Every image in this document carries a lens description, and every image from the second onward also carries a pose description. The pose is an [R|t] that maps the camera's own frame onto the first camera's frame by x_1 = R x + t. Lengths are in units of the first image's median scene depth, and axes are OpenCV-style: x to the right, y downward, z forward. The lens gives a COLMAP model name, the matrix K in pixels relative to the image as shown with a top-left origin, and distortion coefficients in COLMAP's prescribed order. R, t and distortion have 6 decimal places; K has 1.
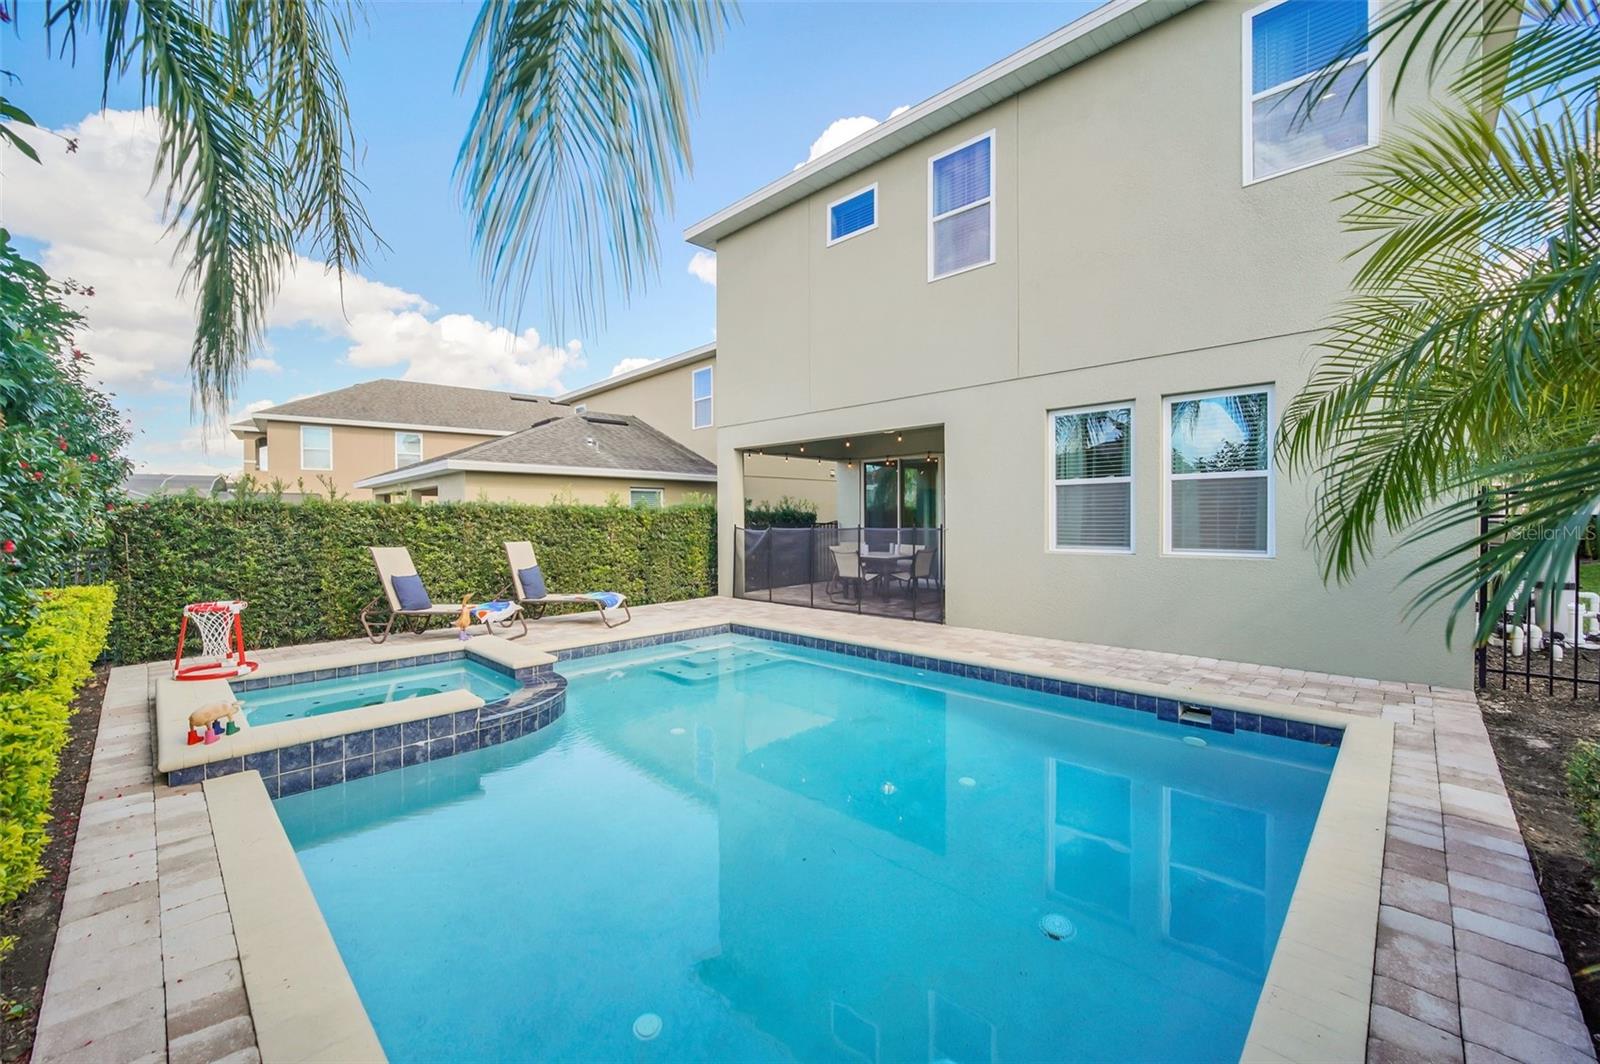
lens RADIAL K [[644.1, 0, 798.3], [0, 644.1, 525.2], [0, 0, 1]] dist [-0.001211, -0.000284]
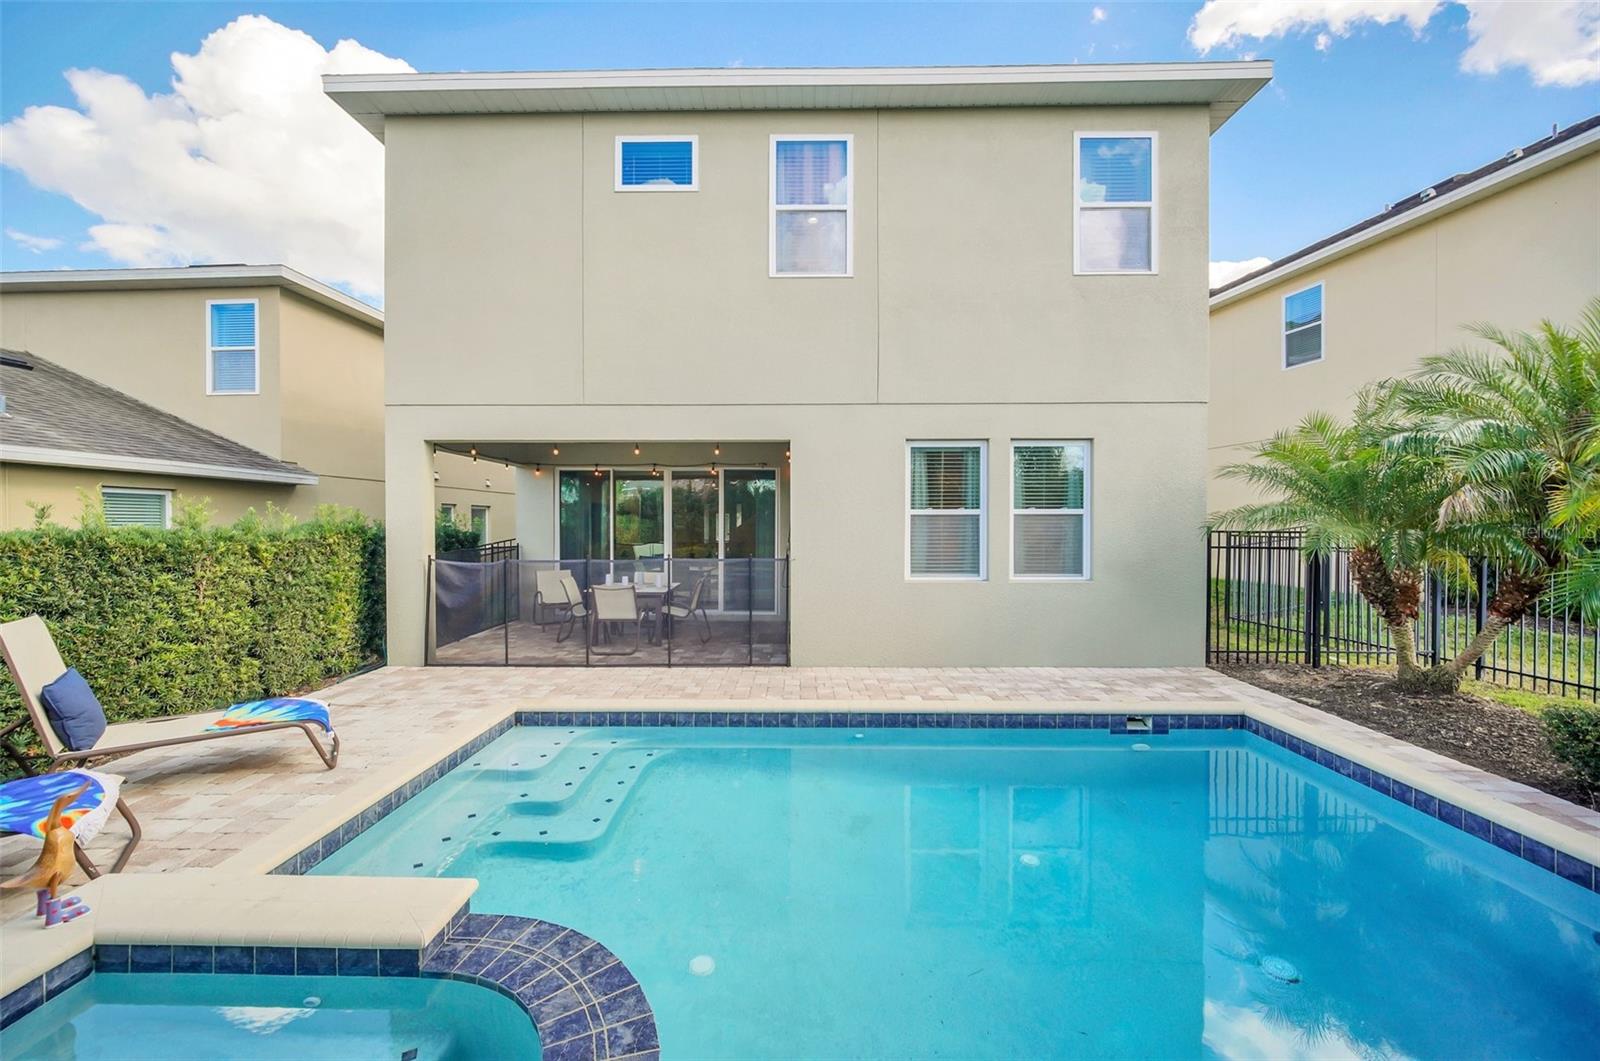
lens RADIAL K [[637.8, 0, 800.0], [0, 637.8, 530.5], [0, 0, 1]] dist [-0.000903, -0.000161]
pose [[0.723403, -0.001029, 0.690426, -0.348959], [0.003890, 0.999989, -0.002585, -0.029789], [-0.690415, 0.004556, 0.723399, 0.334457]]
